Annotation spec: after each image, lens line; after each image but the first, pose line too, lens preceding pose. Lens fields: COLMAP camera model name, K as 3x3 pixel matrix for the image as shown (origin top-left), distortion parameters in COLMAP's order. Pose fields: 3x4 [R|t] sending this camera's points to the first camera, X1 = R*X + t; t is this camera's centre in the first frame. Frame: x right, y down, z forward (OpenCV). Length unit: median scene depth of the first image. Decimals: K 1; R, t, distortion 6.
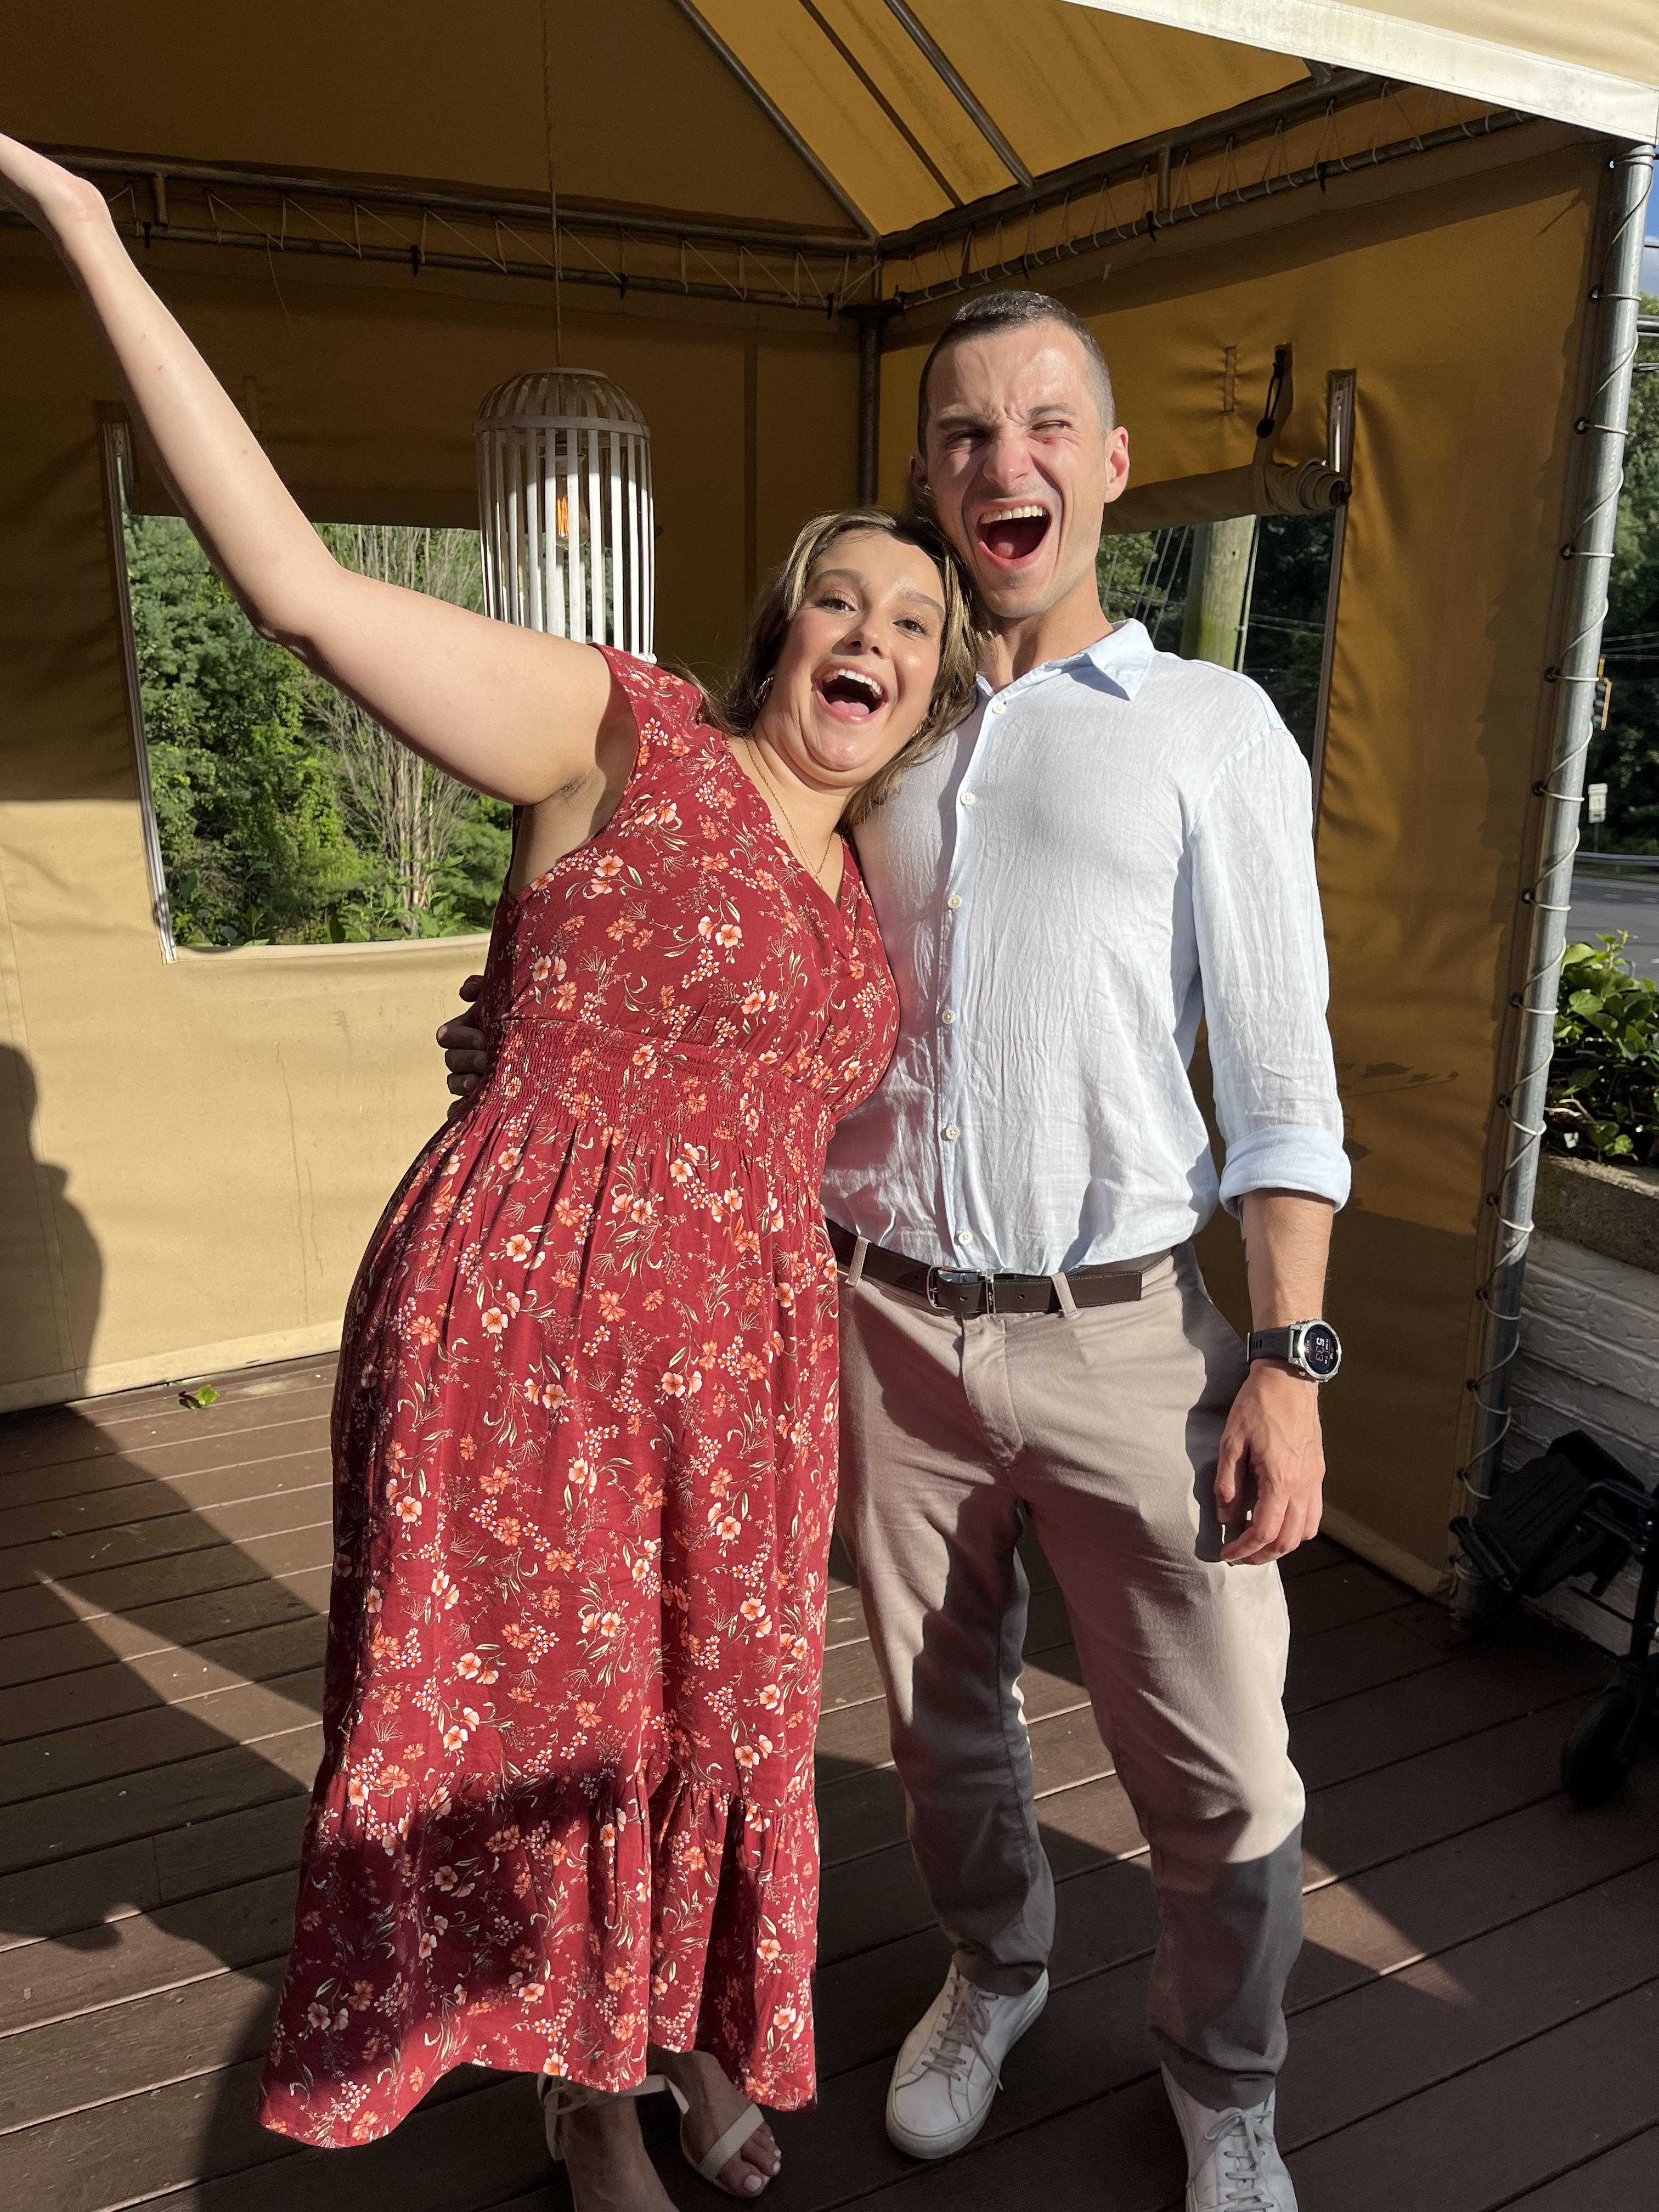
lens RADIAL K [[1628.7, 0, 824.0], [0, 1628.7, 1103.0], [0, 0, 1]] dist [0.090242, -0.127578]
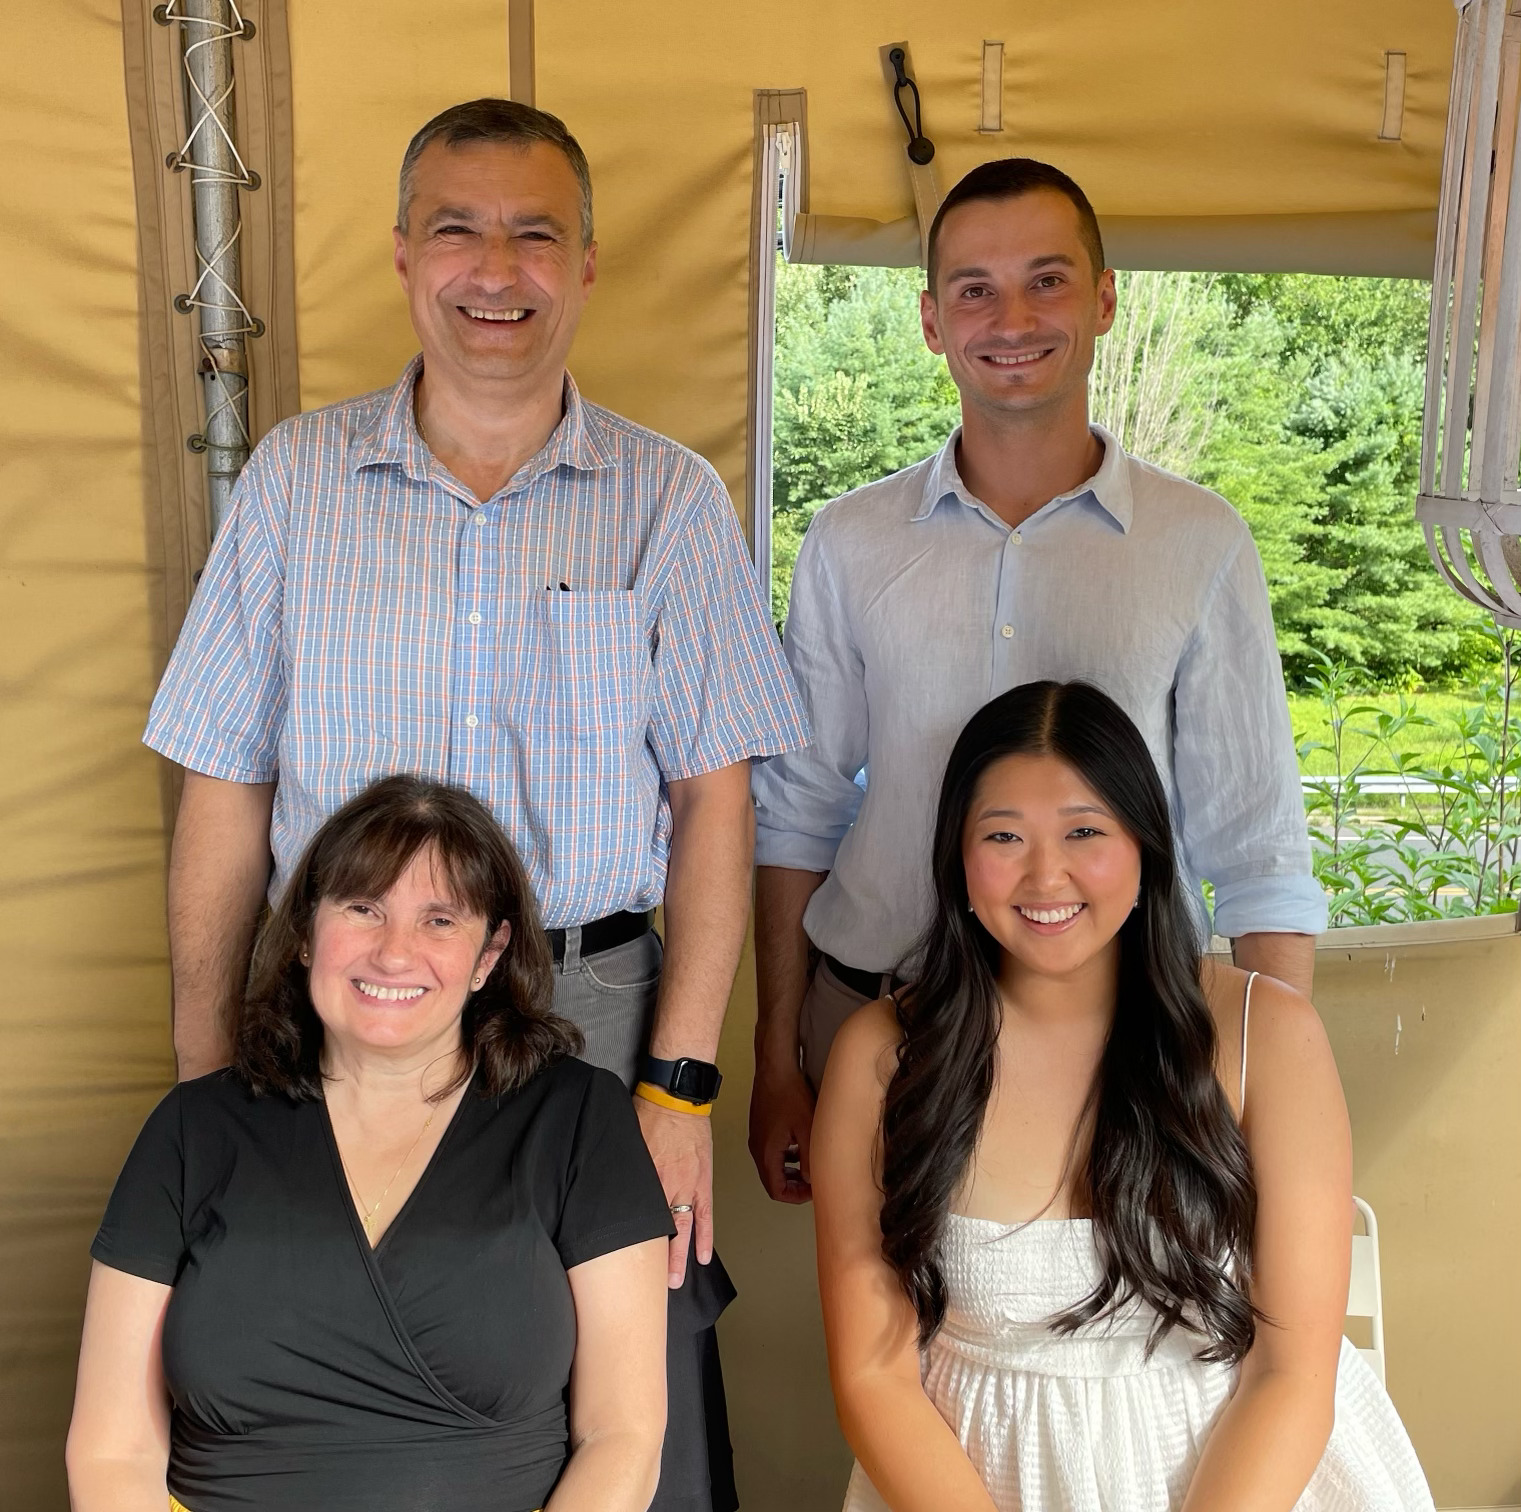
lens RADIAL K [[1610.9, 0, 761.2], [0, 1610.9, 645.5], [0, 0, 1]] dist [0.012762, 0.002638]
pose [[0.900092, 0.065307, -0.430777, -0.163168], [-0.127431, 0.984929, -0.116944, -0.147146], [0.416648, 0.160155, 0.894849, 0.500558]]
